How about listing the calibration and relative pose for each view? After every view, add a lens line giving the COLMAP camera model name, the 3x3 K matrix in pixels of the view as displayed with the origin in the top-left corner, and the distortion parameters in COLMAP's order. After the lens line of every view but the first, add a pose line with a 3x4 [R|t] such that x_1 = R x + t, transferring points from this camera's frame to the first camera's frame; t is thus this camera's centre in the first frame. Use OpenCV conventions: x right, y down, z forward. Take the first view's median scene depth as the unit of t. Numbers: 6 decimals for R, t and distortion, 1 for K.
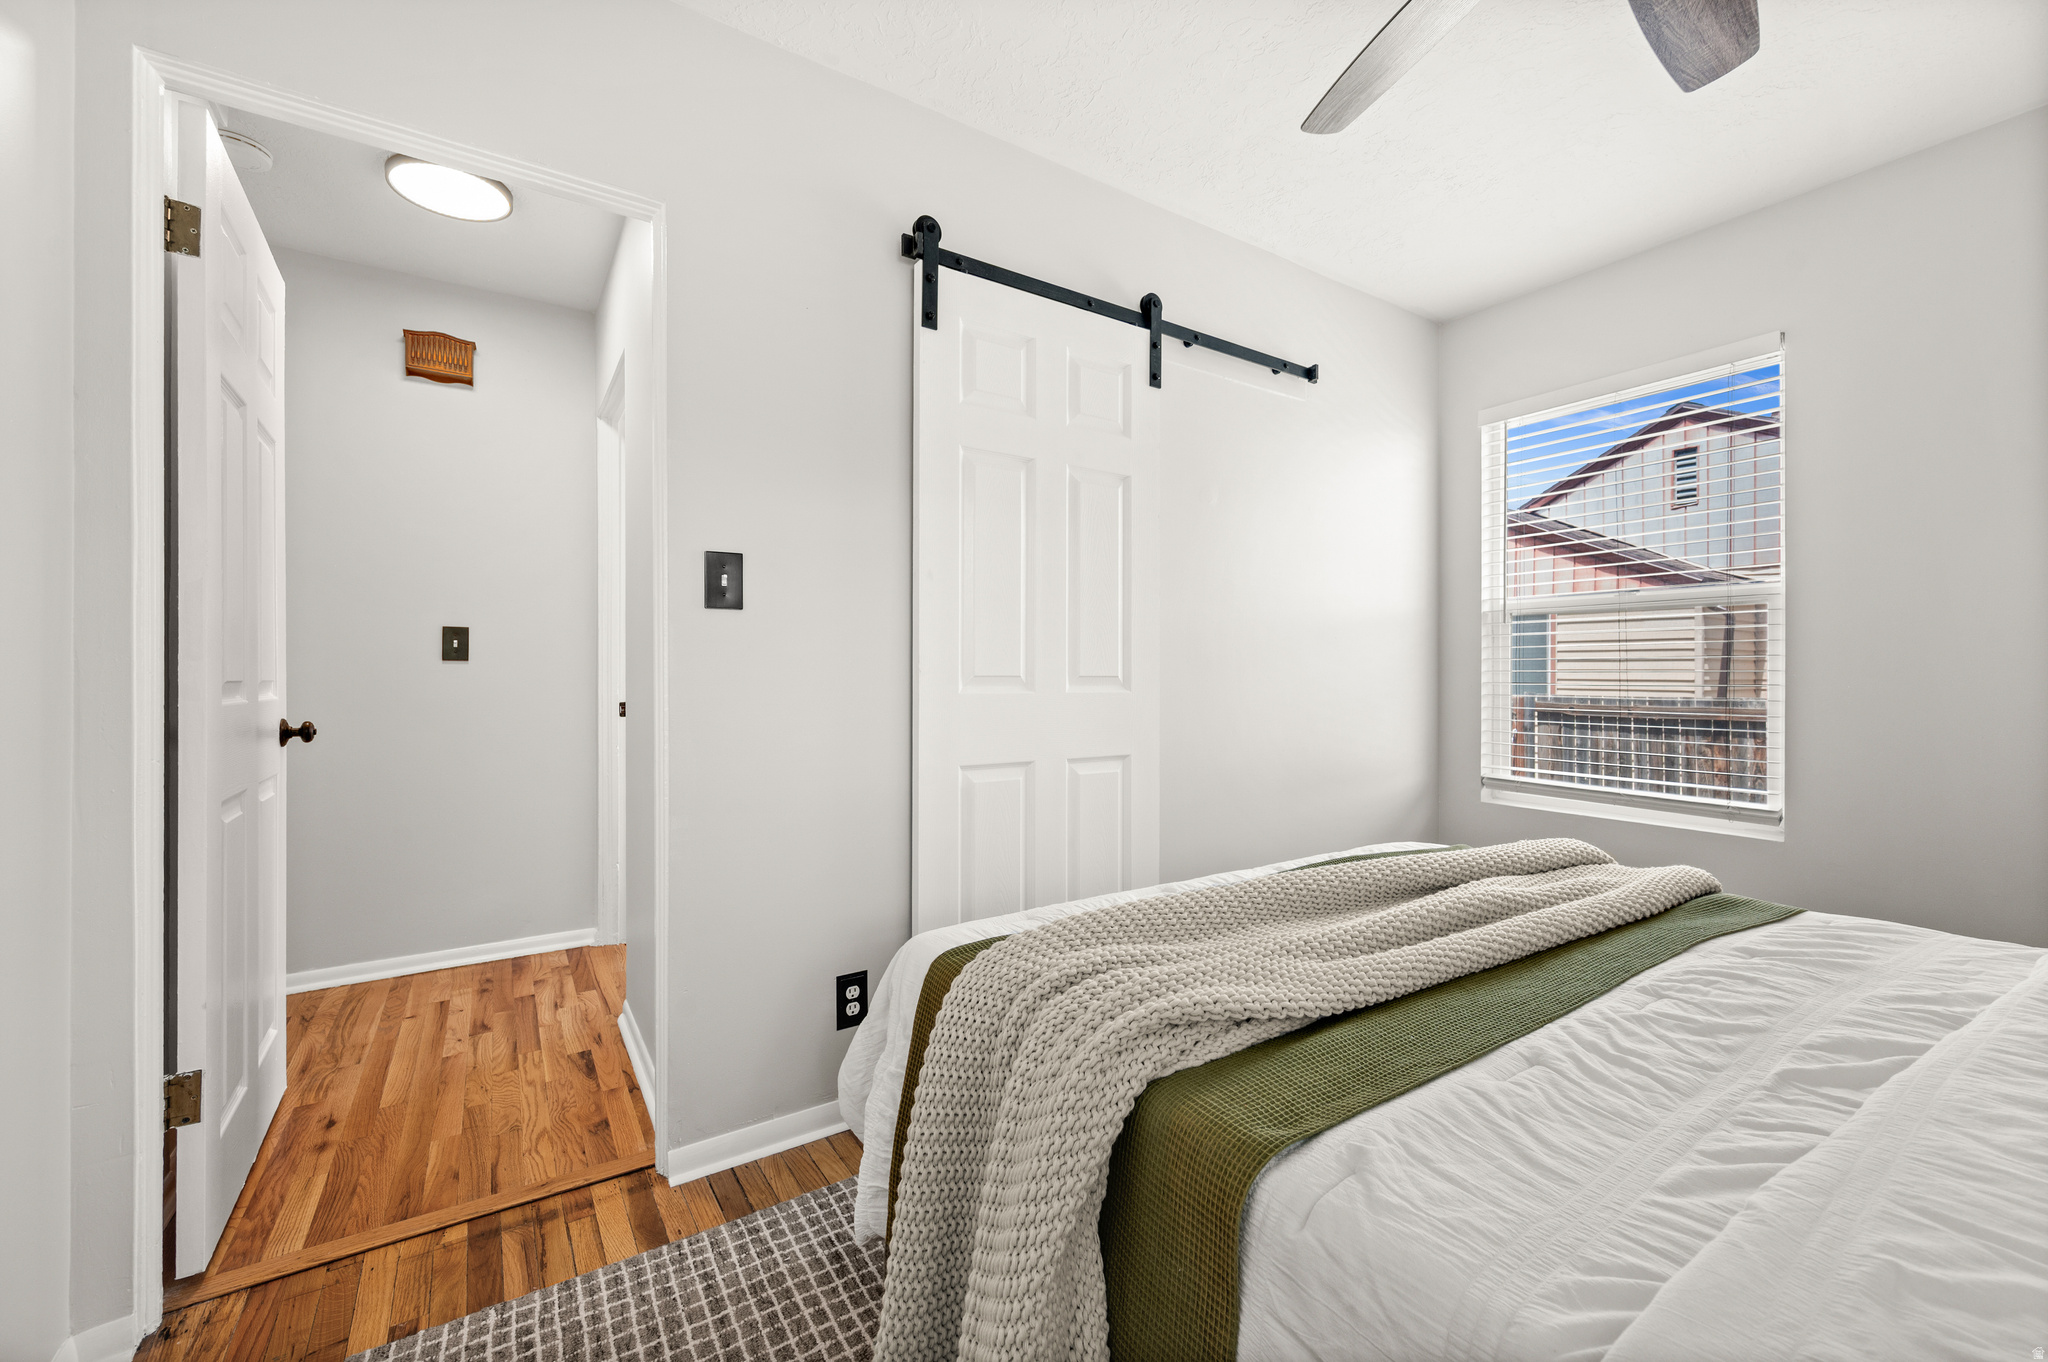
lens RADIAL K [[810.7, 0, 1017.6], [0, 810.7, 674.7], [0, 0, 1]] dist [-0.000225, -0.000957]
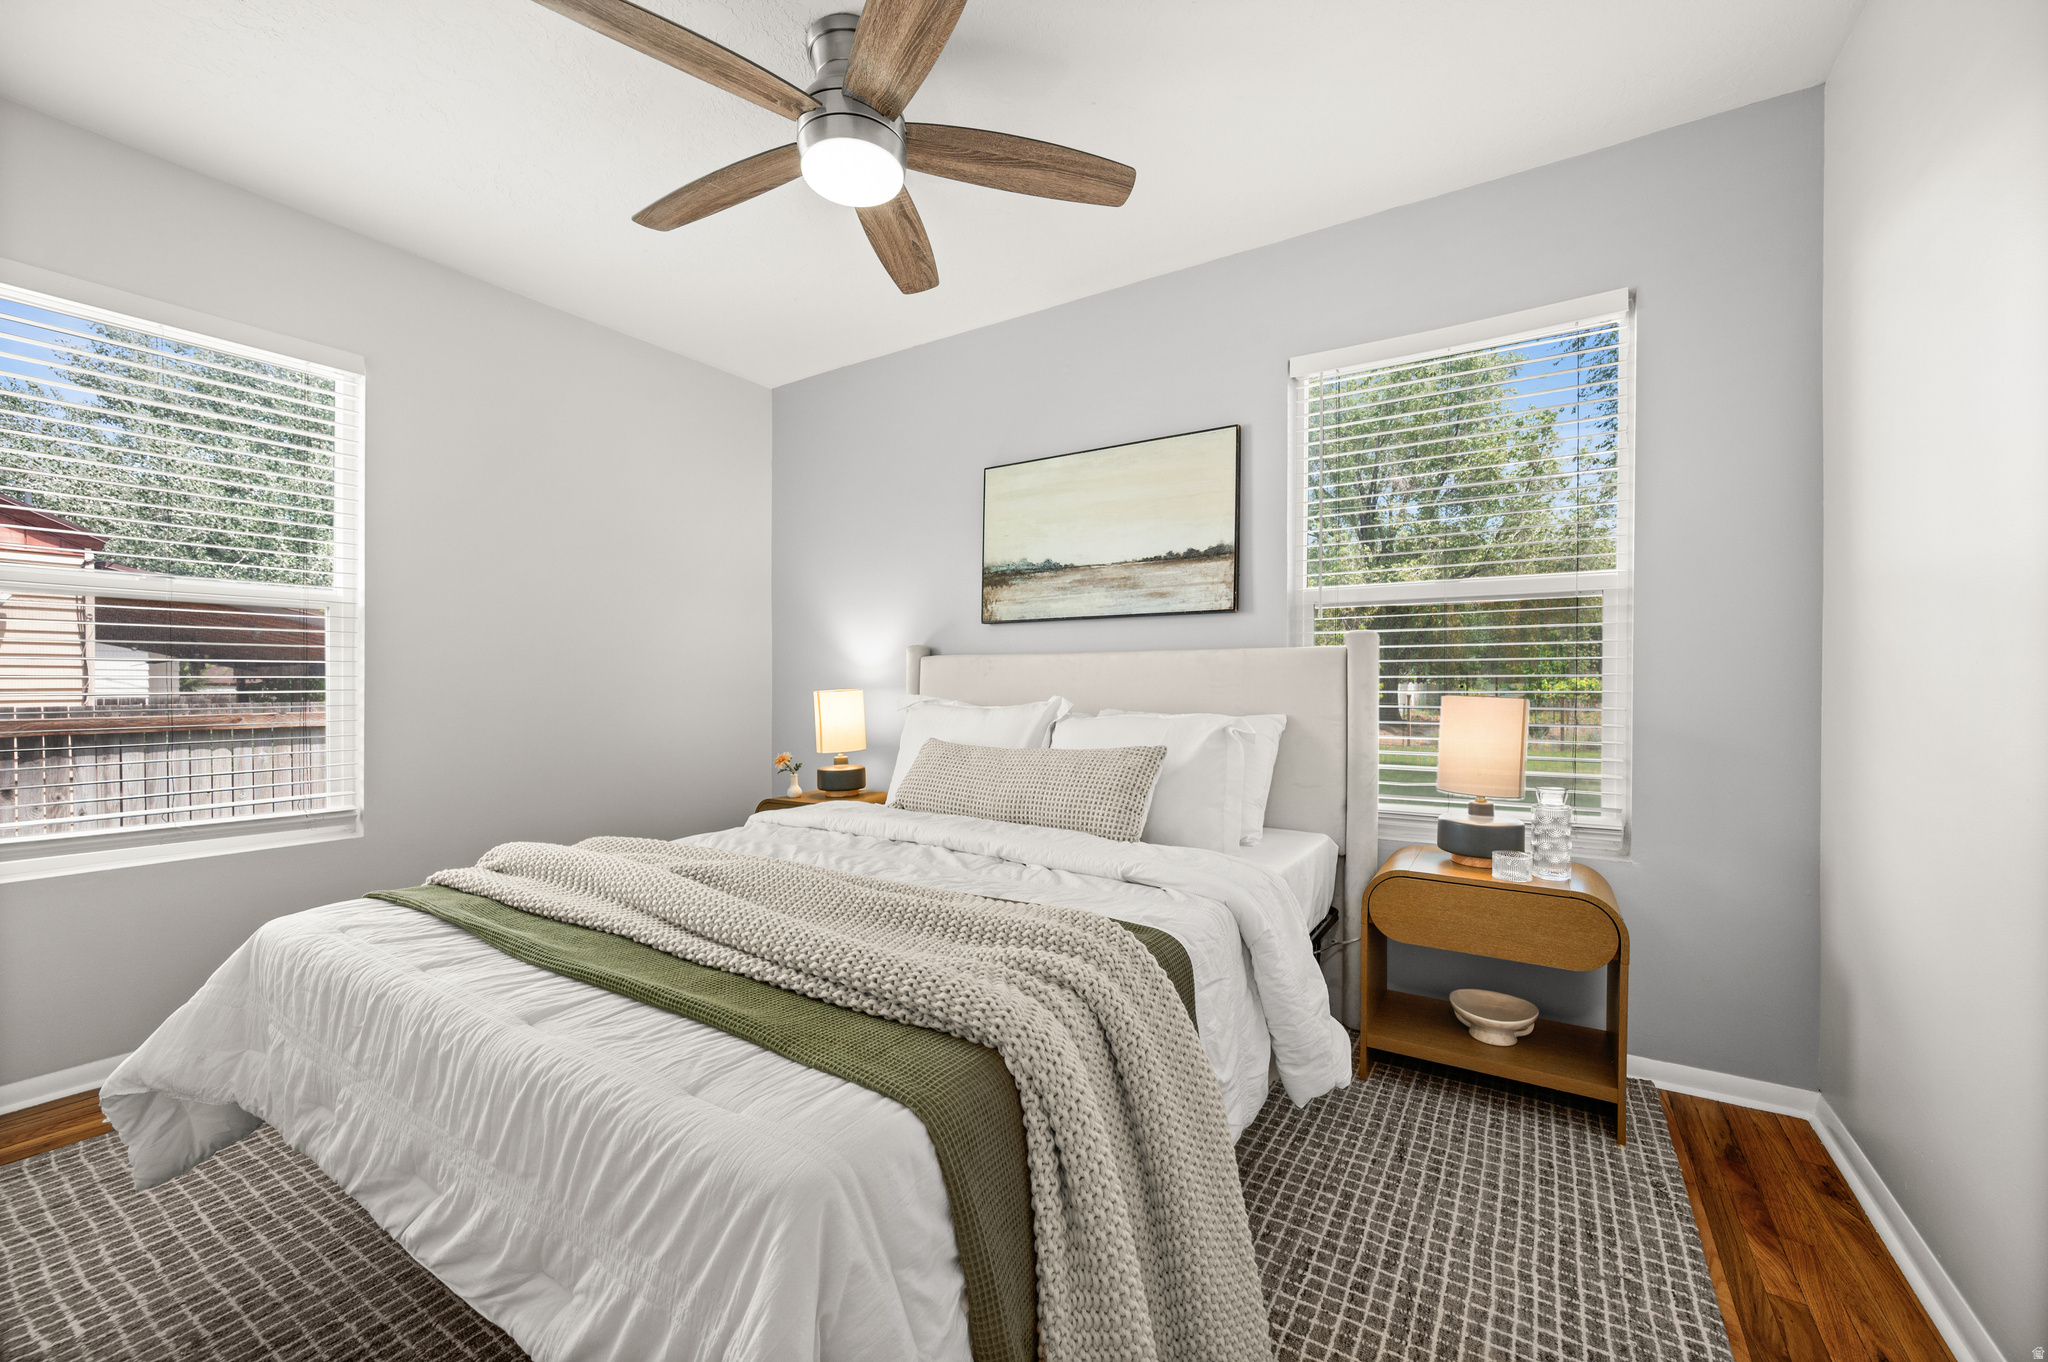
lens RADIAL K [[810.7, 0, 1020.4], [0, 810.7, 685.1], [0, 0, 1]] dist [-0.000225, -0.000957]
pose [[-0.413538, 0.002211, 0.910484, -0.533101], [0.005643, 0.999984, 0.000135, 0.019684], [-0.910469, 0.005194, -0.413544, 0.933294]]
